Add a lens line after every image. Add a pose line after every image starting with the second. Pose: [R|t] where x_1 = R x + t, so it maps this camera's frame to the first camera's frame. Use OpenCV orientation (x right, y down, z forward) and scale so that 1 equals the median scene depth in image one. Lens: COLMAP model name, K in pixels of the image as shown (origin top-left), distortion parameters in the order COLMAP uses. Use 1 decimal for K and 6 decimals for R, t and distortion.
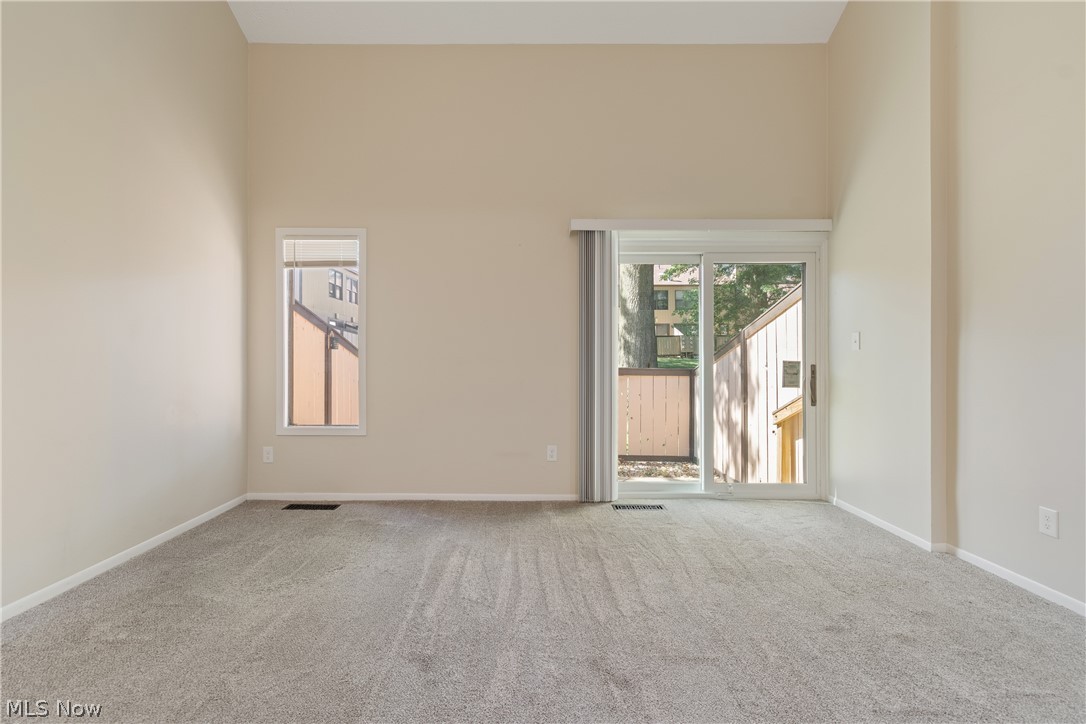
lens RADIAL K [[484.7, 0, 525.6], [0, 484.7, 344.9], [0, 0, 1]] dist [0.005363, -0.003773]
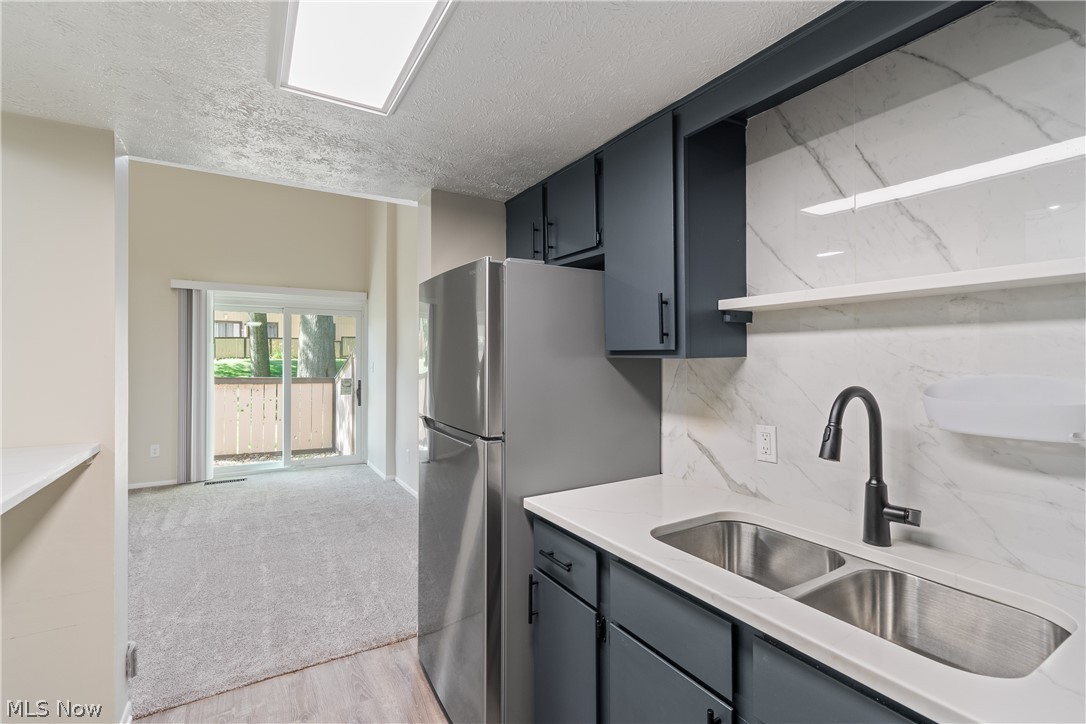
lens RADIAL K [[484.7, 0, 518.1], [0, 484.7, 356.8], [0, 0, 1]] dist [0.005363, -0.003773]
pose [[0.861682, -0.001768, 0.507445, 0.243782], [-0.011575, 0.999665, 0.023138, -0.084961], [-0.507316, -0.025811, 0.861374, -0.688855]]
